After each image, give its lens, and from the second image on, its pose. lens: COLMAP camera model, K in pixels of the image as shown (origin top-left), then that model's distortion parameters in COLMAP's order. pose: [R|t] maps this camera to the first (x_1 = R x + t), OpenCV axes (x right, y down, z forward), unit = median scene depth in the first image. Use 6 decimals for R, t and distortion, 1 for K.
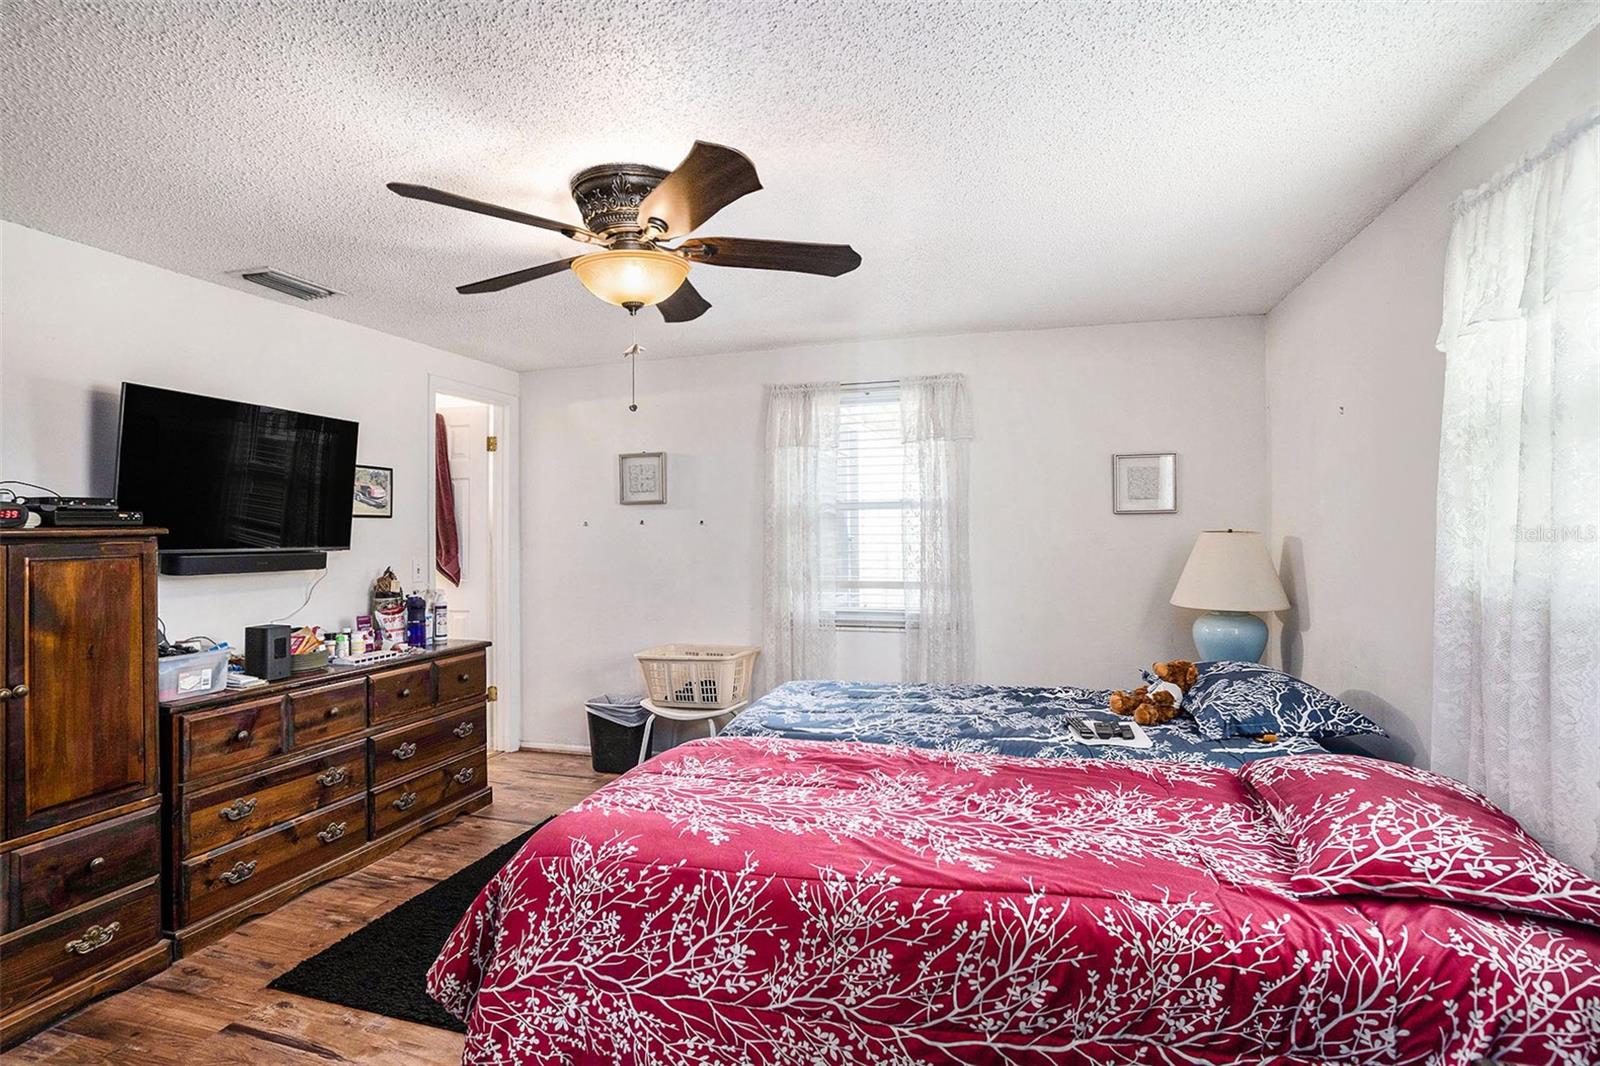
lens RADIAL K [[791.5, 0, 795.7], [0, 791.5, 528.0], [0, 0, 1]] dist [-0.046278, 0.015040]
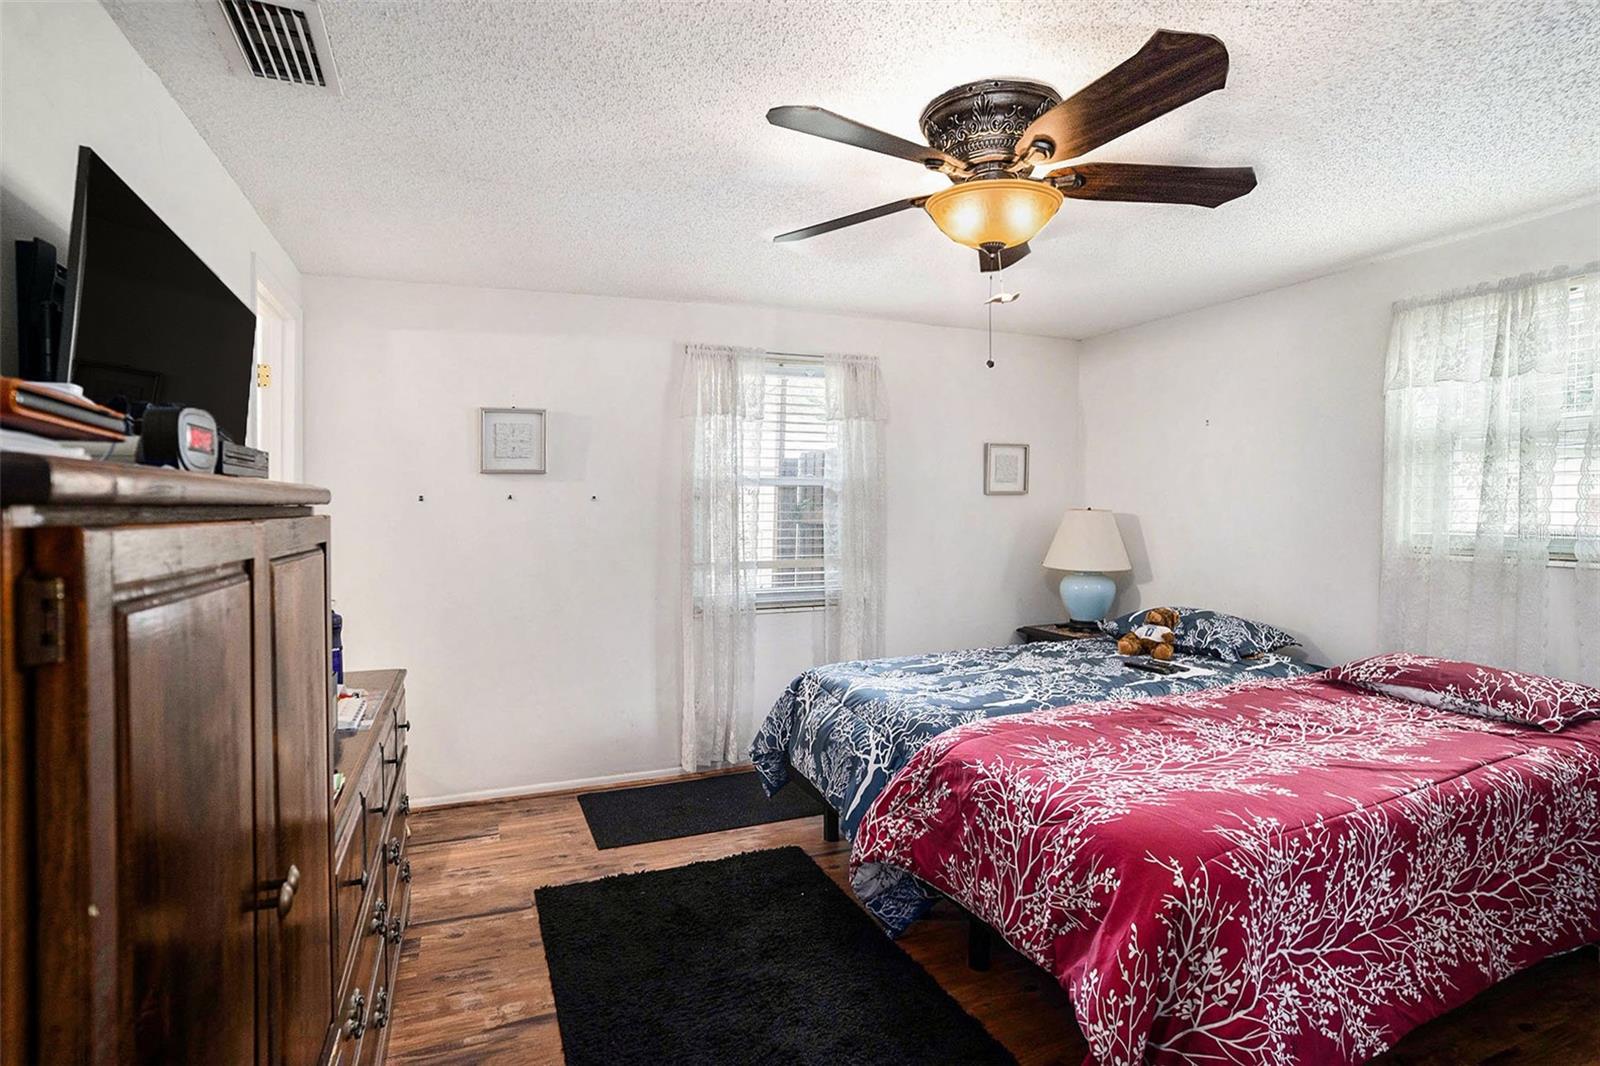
lens RADIAL K [[791.5, 0, 792.6], [0, 791.5, 522.8], [0, 0, 1]] dist [-0.046278, 0.015040]
pose [[0.782762, -0.009814, 0.622243, -1.336082], [0.000147, 0.999879, 0.015584, 0.017602], [-0.622321, -0.012107, 0.782669, 0.635166]]
